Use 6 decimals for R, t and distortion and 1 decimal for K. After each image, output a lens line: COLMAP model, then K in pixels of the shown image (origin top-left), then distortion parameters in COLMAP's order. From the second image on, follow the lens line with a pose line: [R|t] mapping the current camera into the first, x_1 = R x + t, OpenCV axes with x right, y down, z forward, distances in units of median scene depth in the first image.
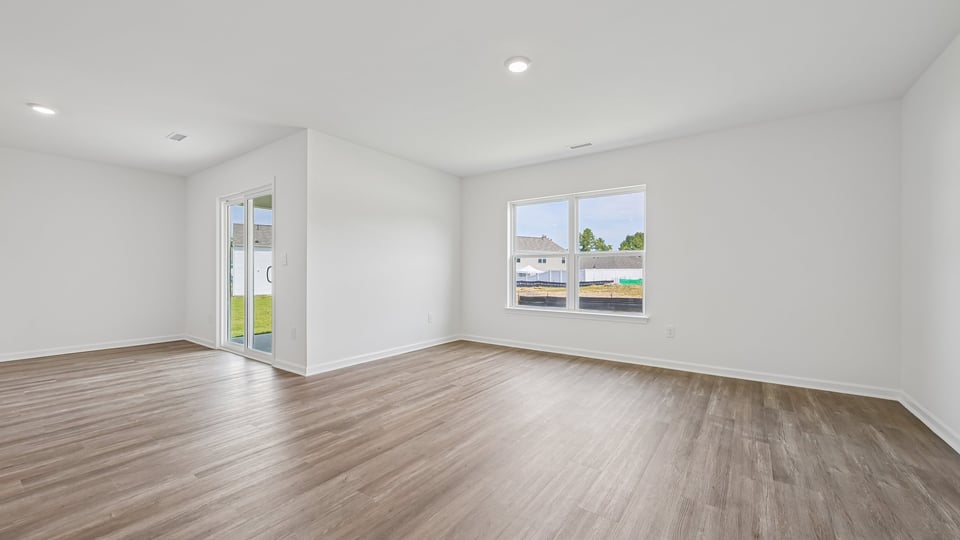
lens RADIAL K [[372.2, 0, 480.5], [0, 372.2, 269.5], [0, 0, 1]] dist [0.000897, 0.001284]
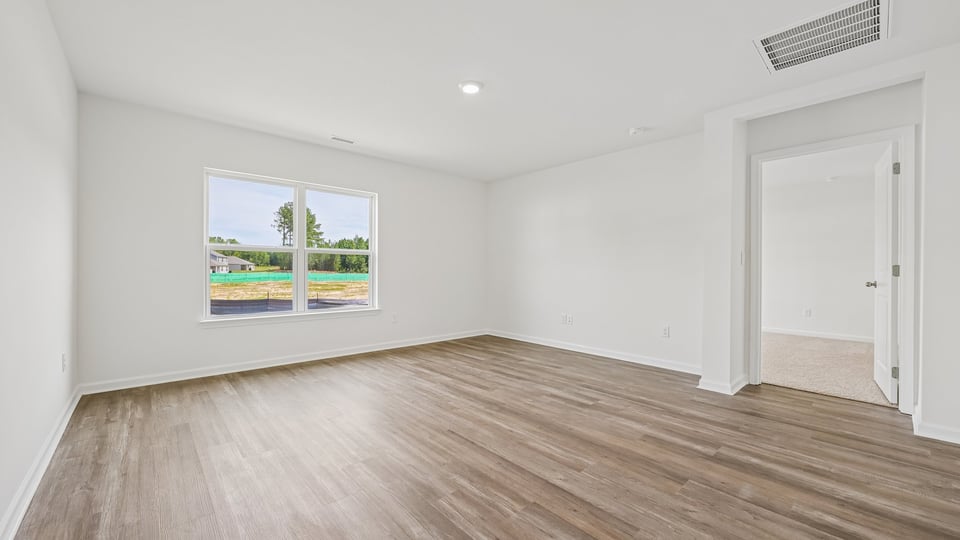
lens RADIAL K [[372.2, 0, 481.4], [0, 372.2, 265.9], [0, 0, 1]] dist [0.000897, 0.001284]
pose [[0.211212, 0.010386, 0.977385, -0.650989], [-0.009357, 0.999919, -0.008603, 0.002164], [-0.977396, -0.007328, 0.211292, 0.471793]]
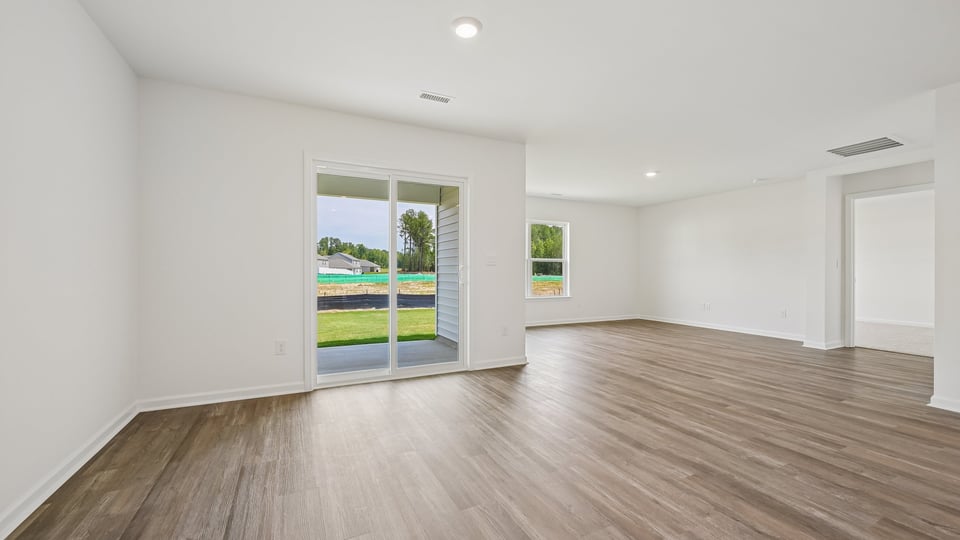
lens RADIAL K [[372.2, 0, 483.0], [0, 372.2, 271.5], [0, 0, 1]] dist [0.000897, 0.001284]
pose [[0.475860, -0.002611, 0.879517, -1.432762], [-0.005102, 0.999971, 0.005729, -0.000804], [-0.879506, -0.007213, 0.475832, 0.538958]]
